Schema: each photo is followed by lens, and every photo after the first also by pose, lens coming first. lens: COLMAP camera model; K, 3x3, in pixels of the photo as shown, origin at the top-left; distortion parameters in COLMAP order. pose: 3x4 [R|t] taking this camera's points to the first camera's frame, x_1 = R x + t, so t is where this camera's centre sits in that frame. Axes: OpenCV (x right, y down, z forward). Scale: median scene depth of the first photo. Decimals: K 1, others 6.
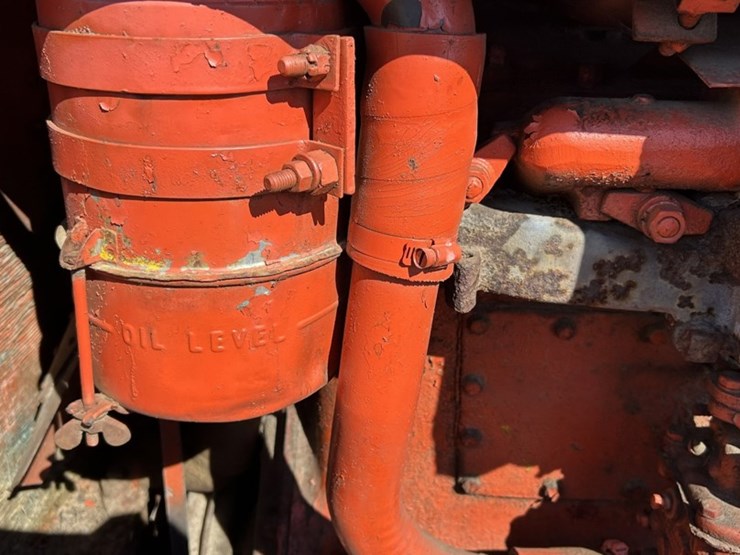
lens RADIAL K [[751.9, 0, 373.5], [0, 751.9, 272.7], [0, 0, 1]] dist [0.098207, -0.205609]
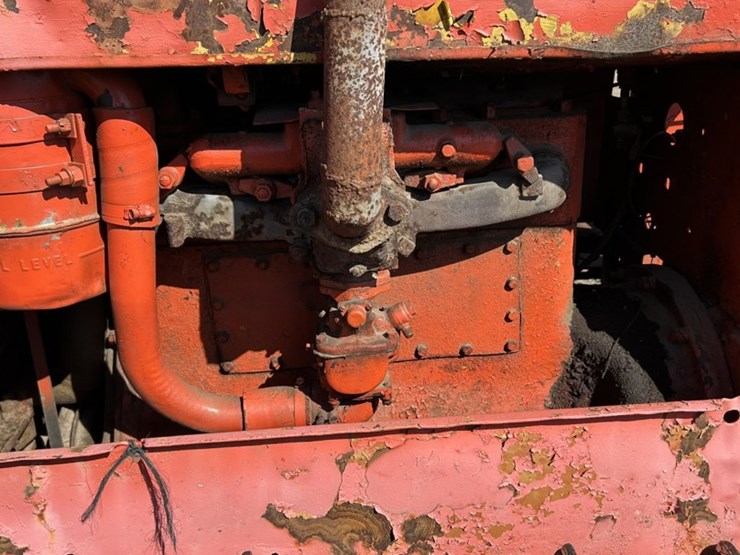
lens RADIAL K [[742.3, 0, 379.3], [0, 742.3, 279.9], [0, 0, 1]] dist [0.111108, -0.224471]
pose [[0.991360, -0.091027, 0.094446, 0.456399], [0.095422, 0.994504, -0.043097, 0.273144], [-0.090004, 0.051737, 0.994597, -0.965707]]
